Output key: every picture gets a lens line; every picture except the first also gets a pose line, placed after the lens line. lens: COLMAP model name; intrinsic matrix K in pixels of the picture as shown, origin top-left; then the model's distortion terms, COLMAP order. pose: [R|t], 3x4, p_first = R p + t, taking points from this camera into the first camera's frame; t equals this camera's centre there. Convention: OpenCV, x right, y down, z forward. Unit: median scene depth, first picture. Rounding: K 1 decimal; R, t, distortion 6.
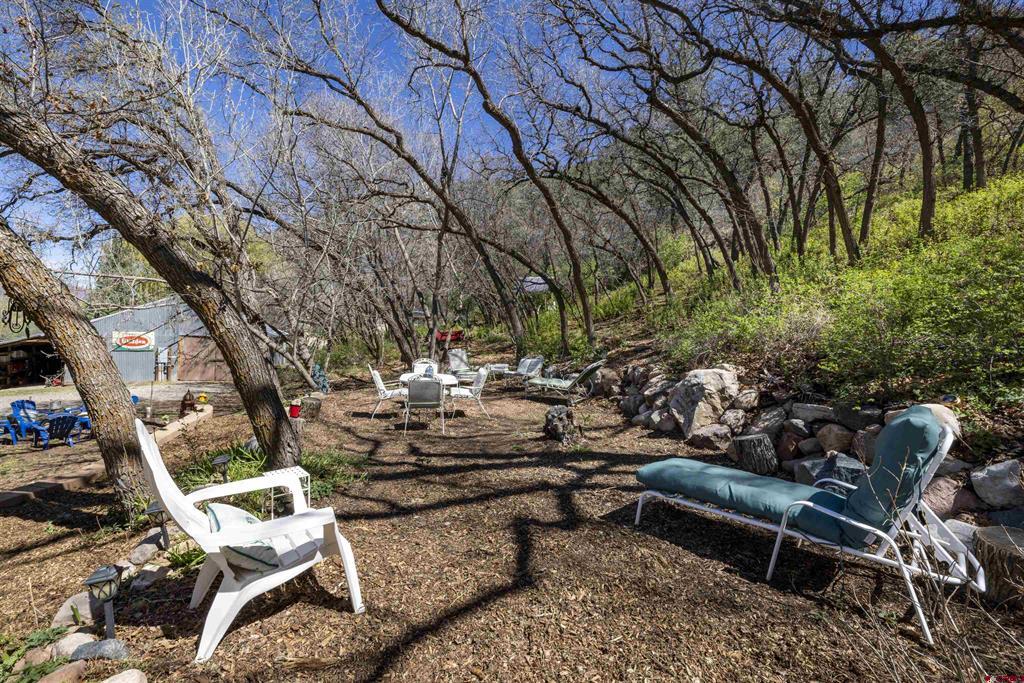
lens RADIAL K [[431.1, 0, 511.7], [0, 431.1, 343.0], [0, 0, 1]] dist [-0.001676, -0.000132]
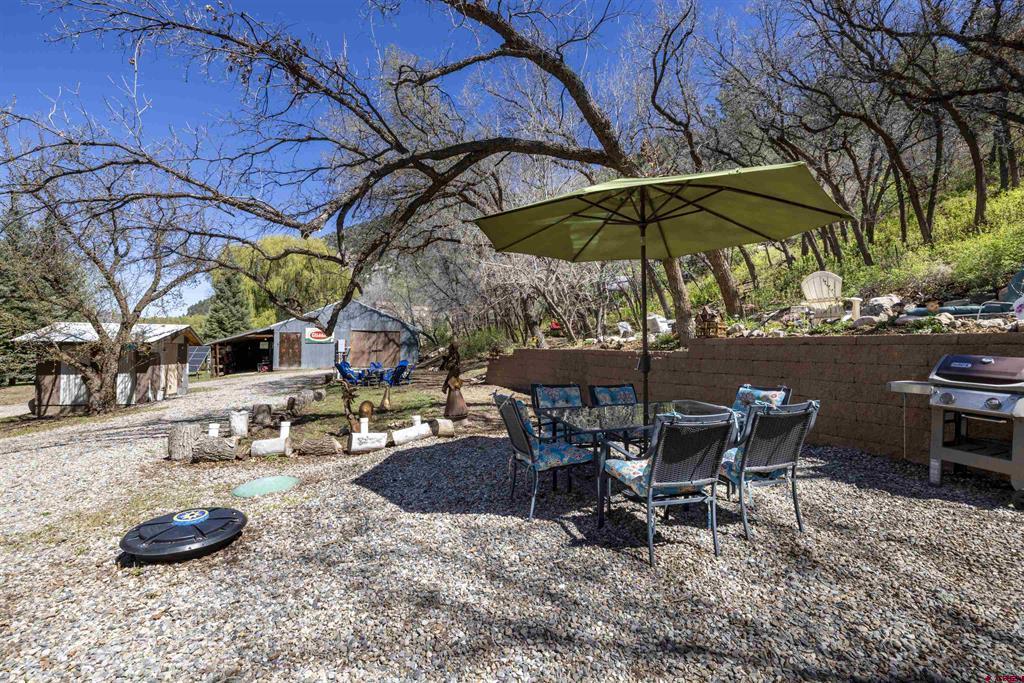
lens RADIAL K [[431.1, 0, 512.6], [0, 431.1, 339.5], [0, 0, 1]] dist [-0.001676, -0.000132]
pose [[0.998962, -0.031404, -0.033006, -0.512878], [0.030347, 0.999026, -0.032039, 0.120907], [0.033980, 0.031004, 0.998941, -0.428406]]
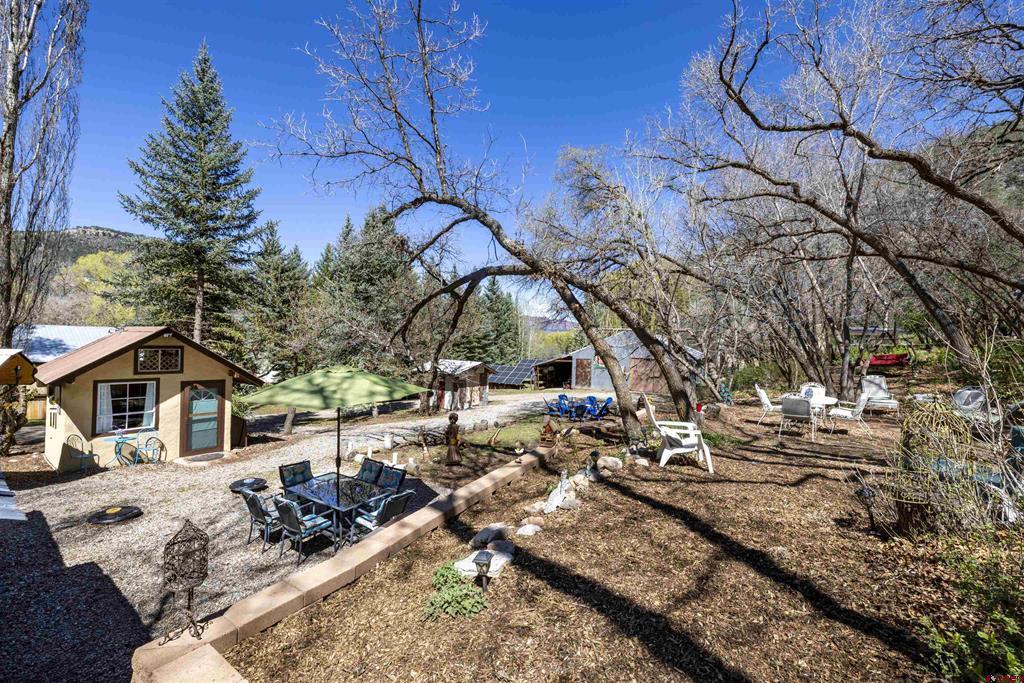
lens RADIAL K [[431.1, 0, 509.4], [0, 431.1, 336.9], [0, 0, 1]] dist [-0.001676, -0.000132]
pose [[0.606179, -0.033608, -0.794618, 0.179915], [-0.014279, 0.998486, -0.053124, -0.010751], [0.795200, 0.043549, 0.604781, -0.285962]]
